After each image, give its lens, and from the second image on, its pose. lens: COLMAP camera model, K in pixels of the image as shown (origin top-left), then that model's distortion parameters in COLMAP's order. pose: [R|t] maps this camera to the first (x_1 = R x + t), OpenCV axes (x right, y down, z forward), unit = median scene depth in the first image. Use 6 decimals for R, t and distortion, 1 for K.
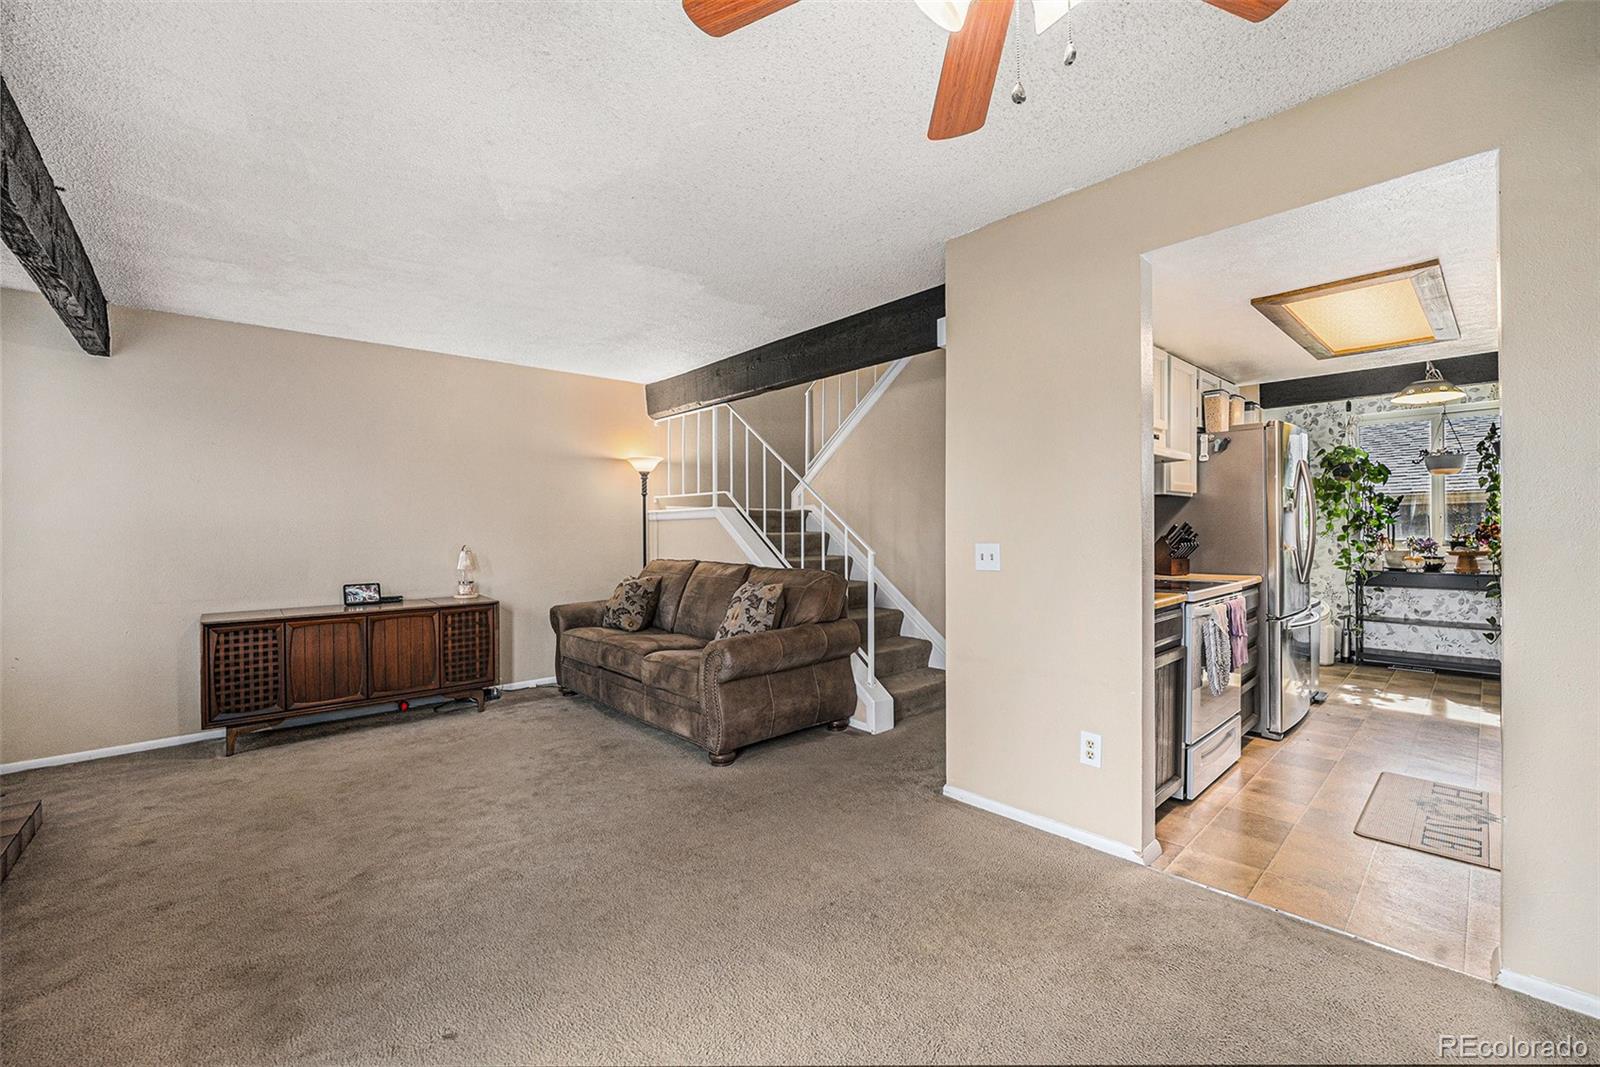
lens RADIAL K [[650.4, 0, 800.1], [0, 650.4, 528.4], [0, 0, 1]] dist [-0.016974, 0.000872]
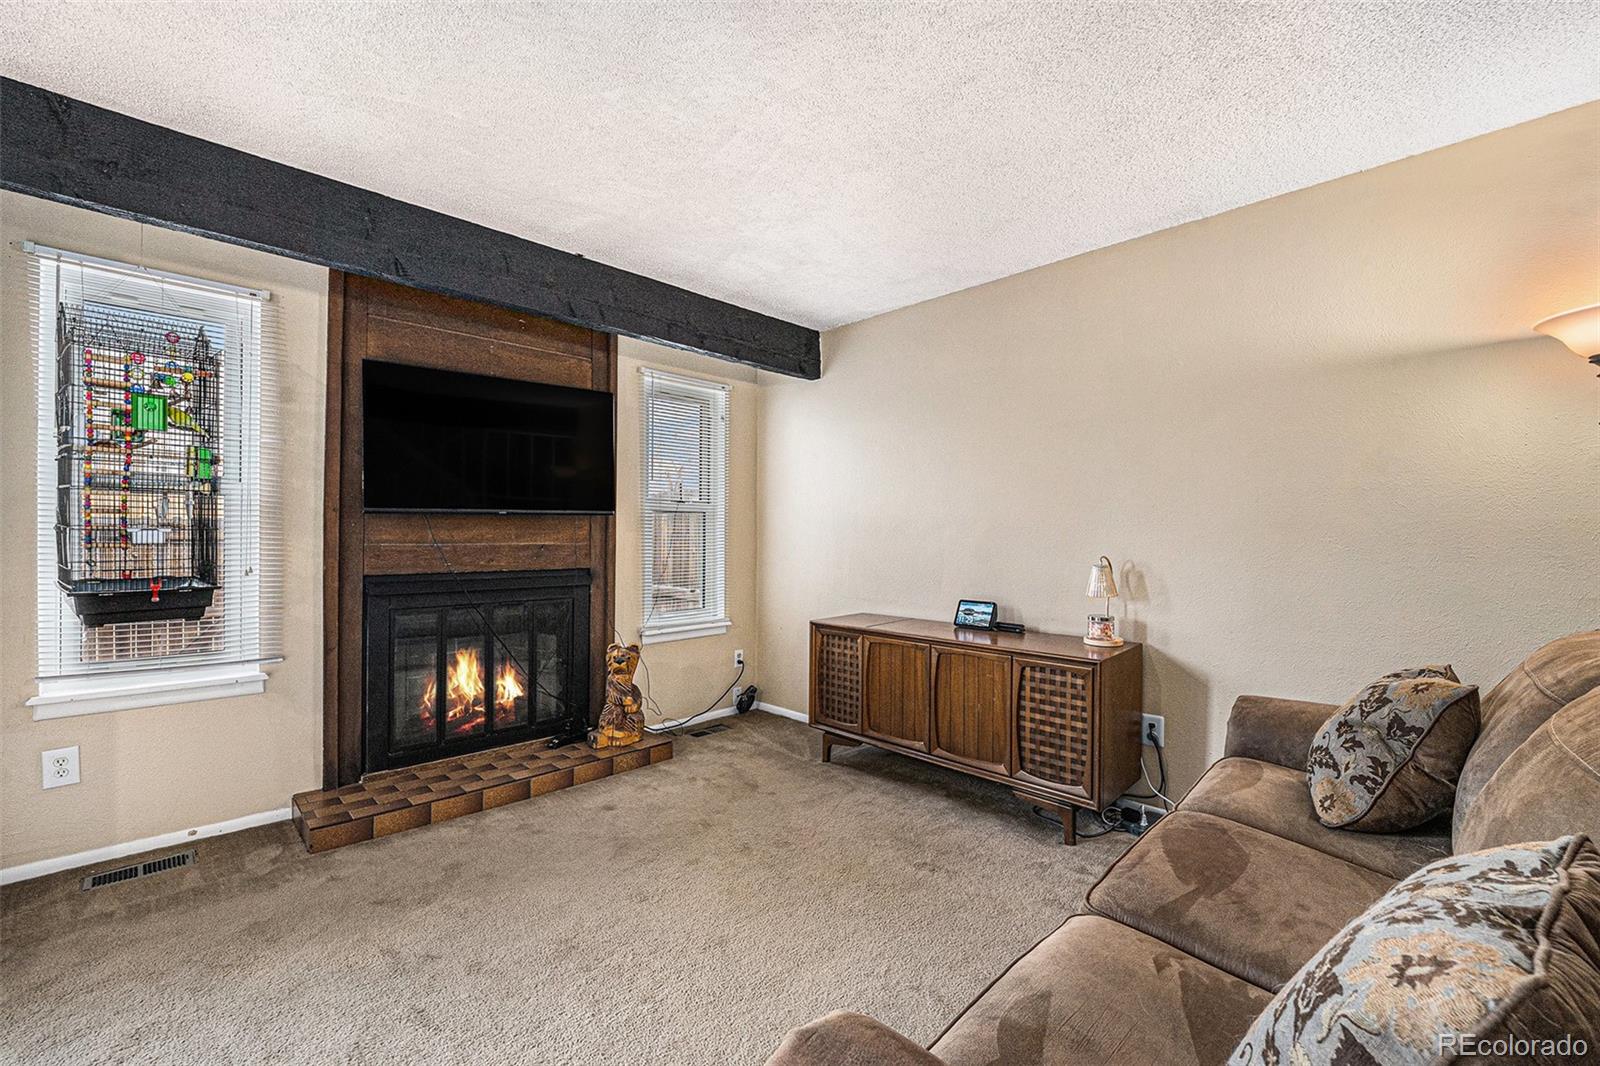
lens RADIAL K [[650.4, 0, 801.7], [0, 650.4, 531.2], [0, 0, 1]] dist [-0.016974, 0.000872]
pose [[0.054119, 0.002197, -0.998532, 0.053955], [-0.005571, 0.999983, 0.001898, 0.002616], [0.998519, 0.005460, 0.054130, 0.565725]]
